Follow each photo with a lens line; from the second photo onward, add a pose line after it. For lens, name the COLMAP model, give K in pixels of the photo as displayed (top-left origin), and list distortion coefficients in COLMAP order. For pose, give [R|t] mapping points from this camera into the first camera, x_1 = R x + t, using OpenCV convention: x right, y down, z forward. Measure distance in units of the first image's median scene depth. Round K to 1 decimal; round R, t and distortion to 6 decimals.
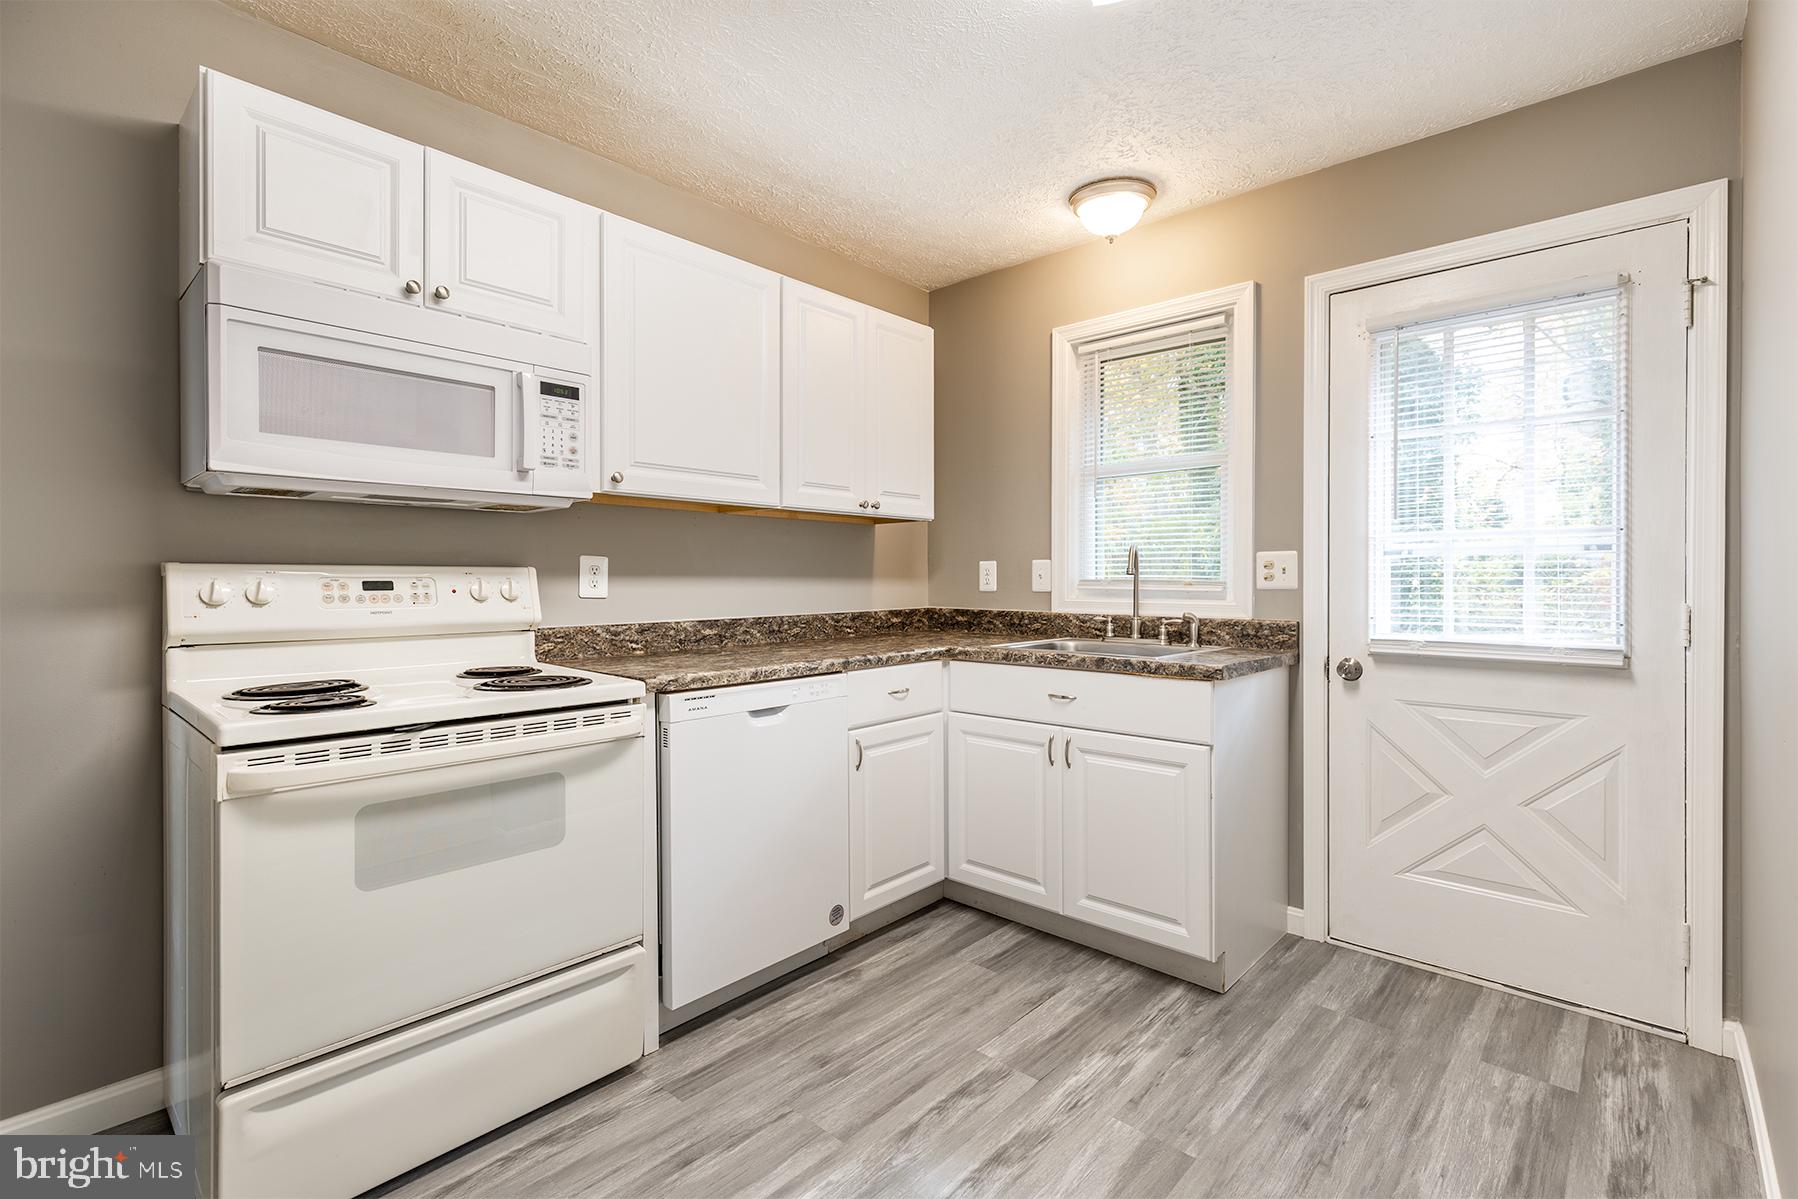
lens RADIAL K [[819.6, 0, 896.8], [0, 819.6, 588.5], [0, 0, 1]] dist [0.001713, -0.000352]
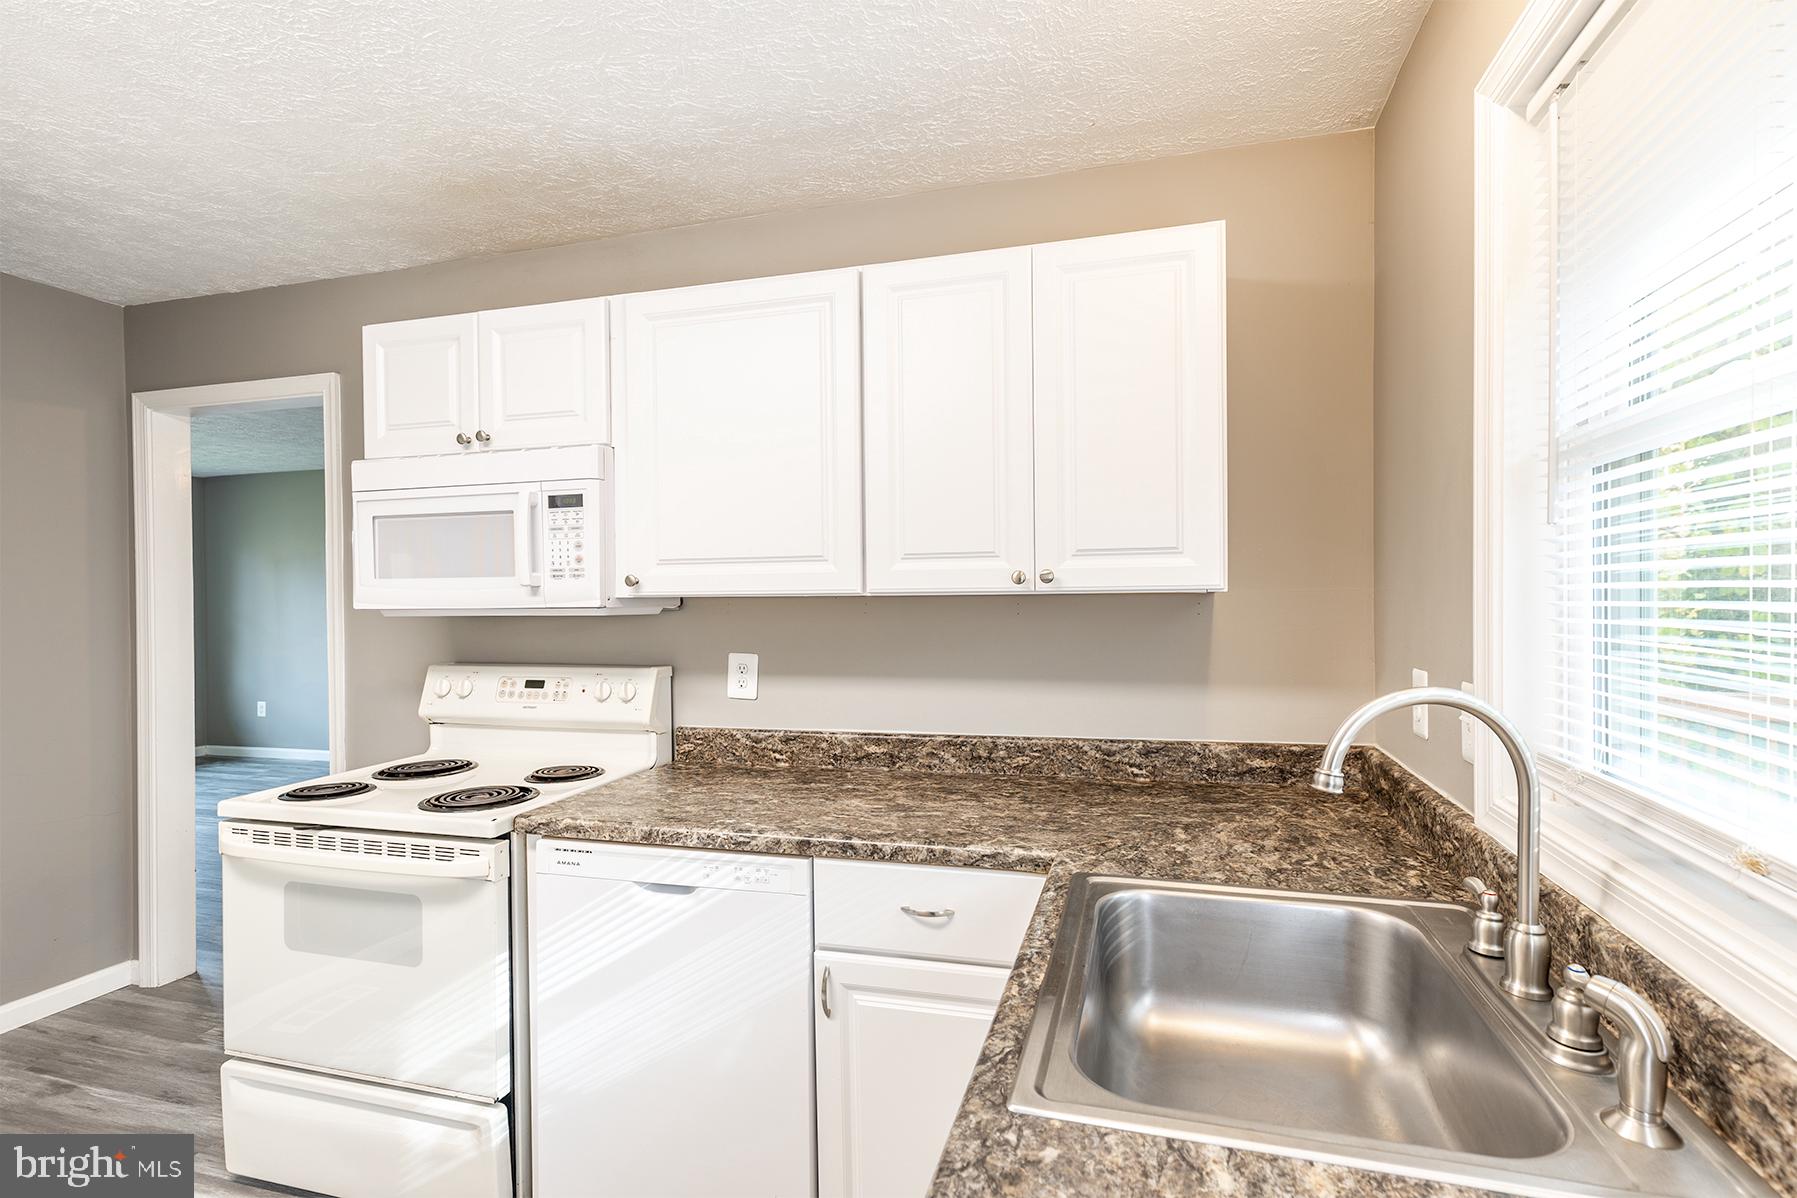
lens RADIAL K [[810.9, 0, 933.1], [0, 810.9, 598.6], [0, 0, 1]] dist [0.012133, 0.000008]
pose [[0.450603, -0.002898, -0.892720, 0.566776], [-0.000777, 0.999993, -0.003639, -0.102209], [0.892724, 0.002333, 0.450598, 0.811987]]
